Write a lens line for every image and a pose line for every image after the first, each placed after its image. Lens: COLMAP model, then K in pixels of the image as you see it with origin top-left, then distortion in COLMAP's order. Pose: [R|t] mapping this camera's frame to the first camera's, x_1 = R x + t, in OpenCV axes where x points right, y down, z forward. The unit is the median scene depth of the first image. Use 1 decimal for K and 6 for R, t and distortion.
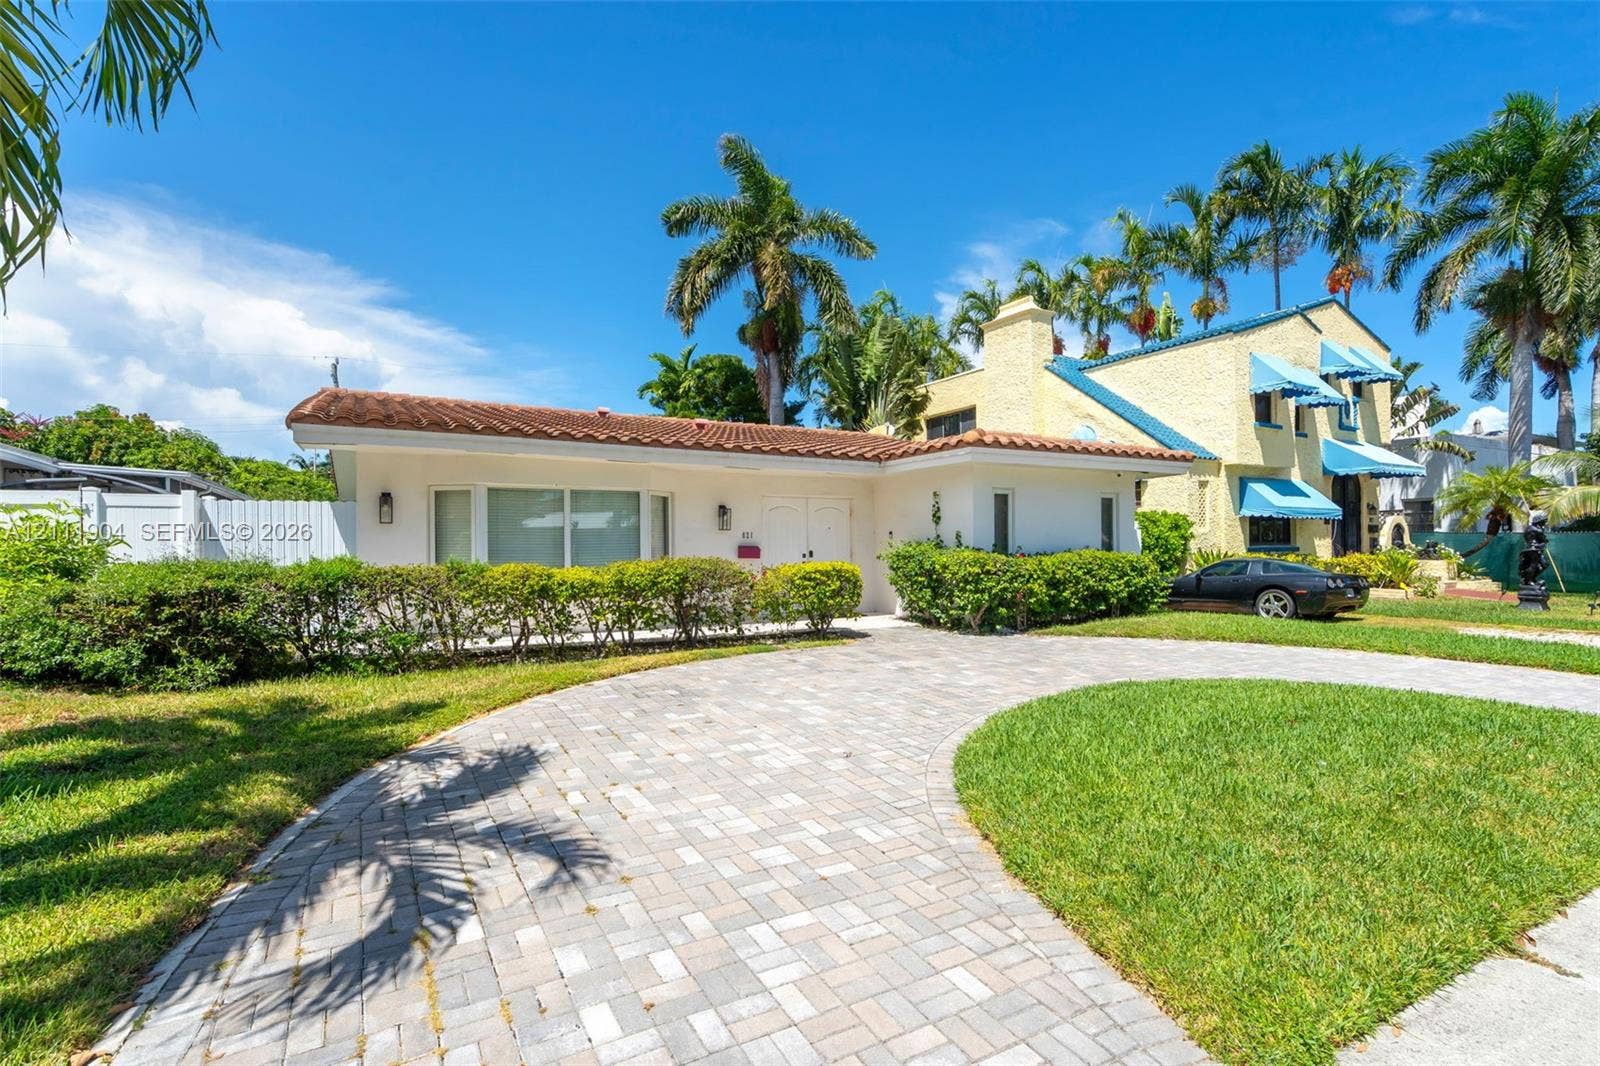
lens RADIAL K [[769.1, 0, 813.8], [0, 769.1, 543.1], [0, 0, 1]] dist [-0.000745, -0.000003]
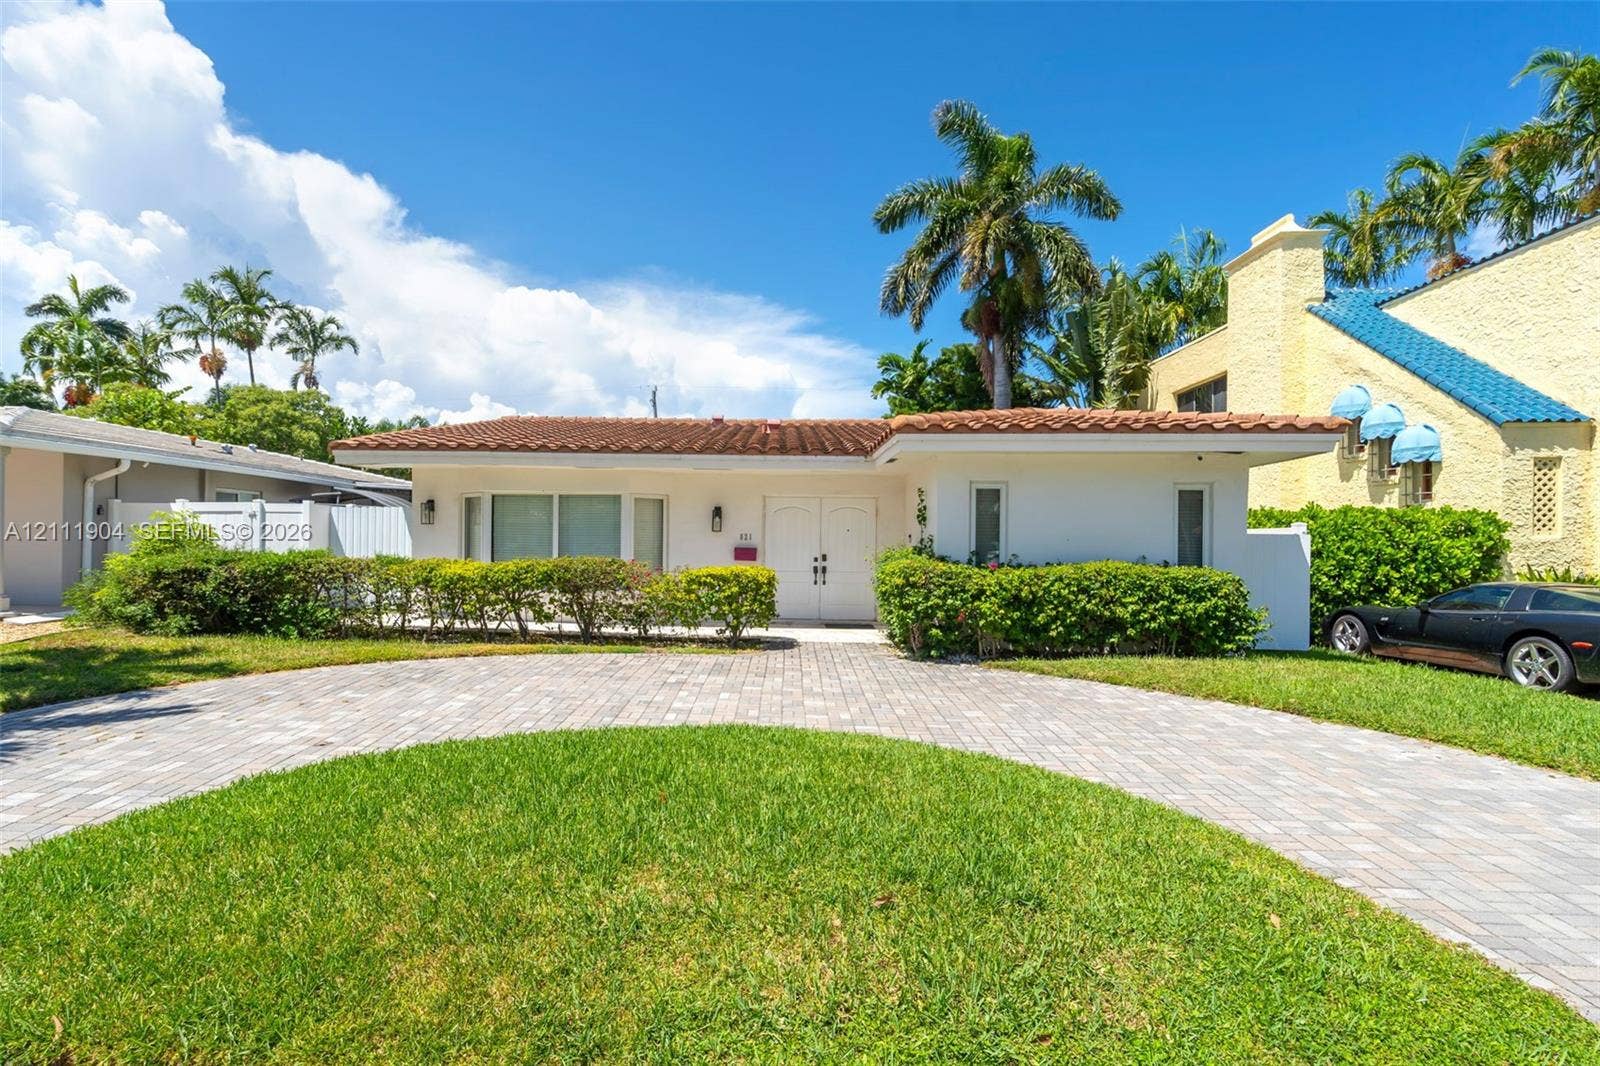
lens RADIAL K [[776.1, 0, 752.4], [0, 776.1, 542.8], [0, 0, 1]] dist [-0.001056, 0.000188]
pose [[0.833568, 0.014381, -0.552230, 0.338032], [-0.015528, 0.999876, 0.002600, -0.003926], [0.552199, 0.006408, 0.833688, 0.131544]]
